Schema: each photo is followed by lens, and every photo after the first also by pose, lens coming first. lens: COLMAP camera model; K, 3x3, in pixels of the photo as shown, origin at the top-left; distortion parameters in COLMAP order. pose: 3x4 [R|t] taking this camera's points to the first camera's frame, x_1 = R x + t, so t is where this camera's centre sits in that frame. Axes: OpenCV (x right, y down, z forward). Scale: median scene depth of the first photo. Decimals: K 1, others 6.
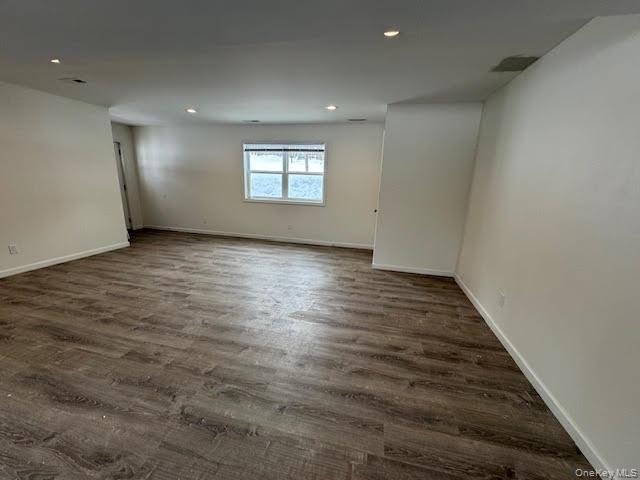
lens RADIAL K [[254.6, 0, 320.0], [0, 254.6, 240.0], [0, 0, 1]] dist [-0.002950, -0.000300]
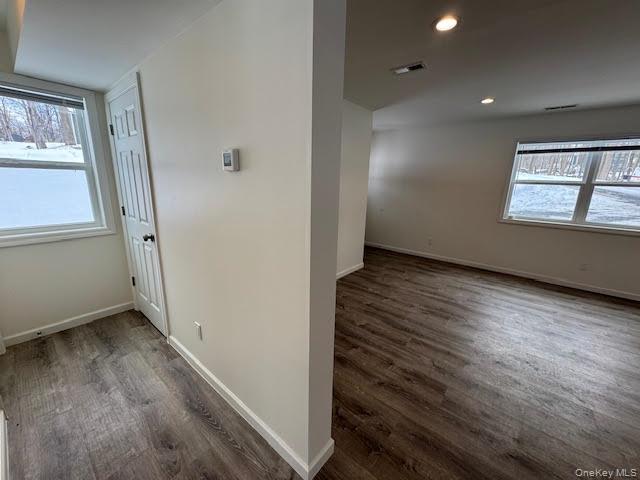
lens RADIAL K [[254.6, 0, 320.0], [0, 254.6, 240.0], [0, 0, 1]] dist [-0.002950, -0.000300]
pose [[0.897282, 0.092440, -0.431670, -0.539917], [-0.100342, 0.994943, 0.004489, -0.064562], [0.429902, 0.039286, 0.902020, 0.147123]]
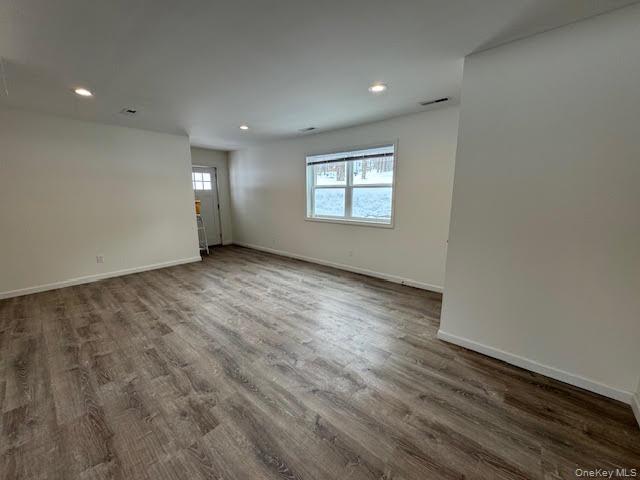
lens RADIAL K [[254.6, 0, 320.0], [0, 254.6, 240.0], [0, 0, 1]] dist [-0.002950, -0.000300]
pose [[0.884783, 0.048303, -0.463493, 0.196748], [-0.077737, 0.995976, -0.044599, -0.057877], [0.459473, 0.075491, 0.884978, 0.289529]]
